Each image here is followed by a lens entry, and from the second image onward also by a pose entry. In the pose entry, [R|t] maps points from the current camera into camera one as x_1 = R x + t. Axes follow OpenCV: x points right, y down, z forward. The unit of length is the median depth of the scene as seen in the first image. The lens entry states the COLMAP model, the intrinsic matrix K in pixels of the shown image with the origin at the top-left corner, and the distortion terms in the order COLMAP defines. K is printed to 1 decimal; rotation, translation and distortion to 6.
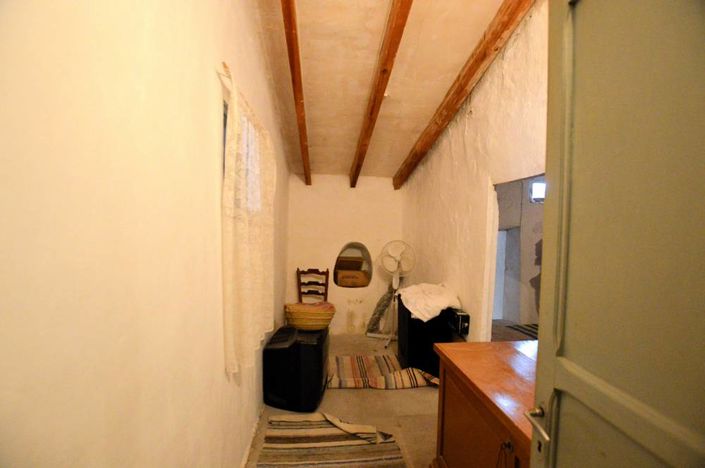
lens RADIAL K [[315.7, 0, 352.5], [0, 315.7, 234.0], [0, 0, 1]] dist [0.001598, -0.009836]
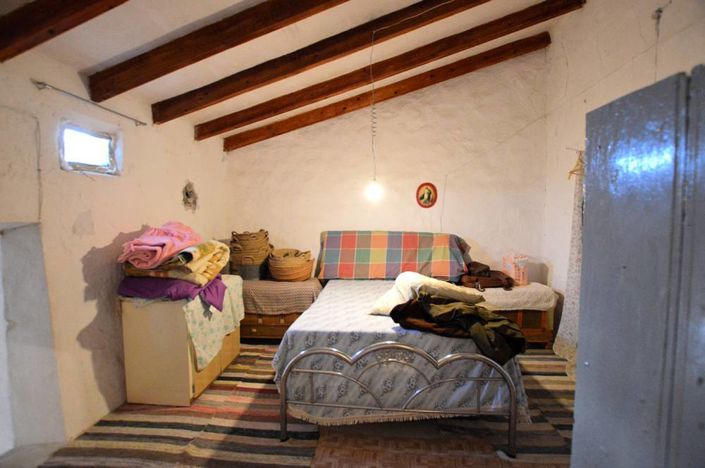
lens RADIAL K [[315.7, 0, 352.5], [0, 315.7, 234.0], [0, 0, 1]] dist [0.001598, -0.009836]
pose [[0.291901, -0.070097, 0.953876, 0.245074], [0.049685, 0.997075, 0.058068, -0.013197], [-0.955157, 0.030443, 0.294530, 0.462691]]
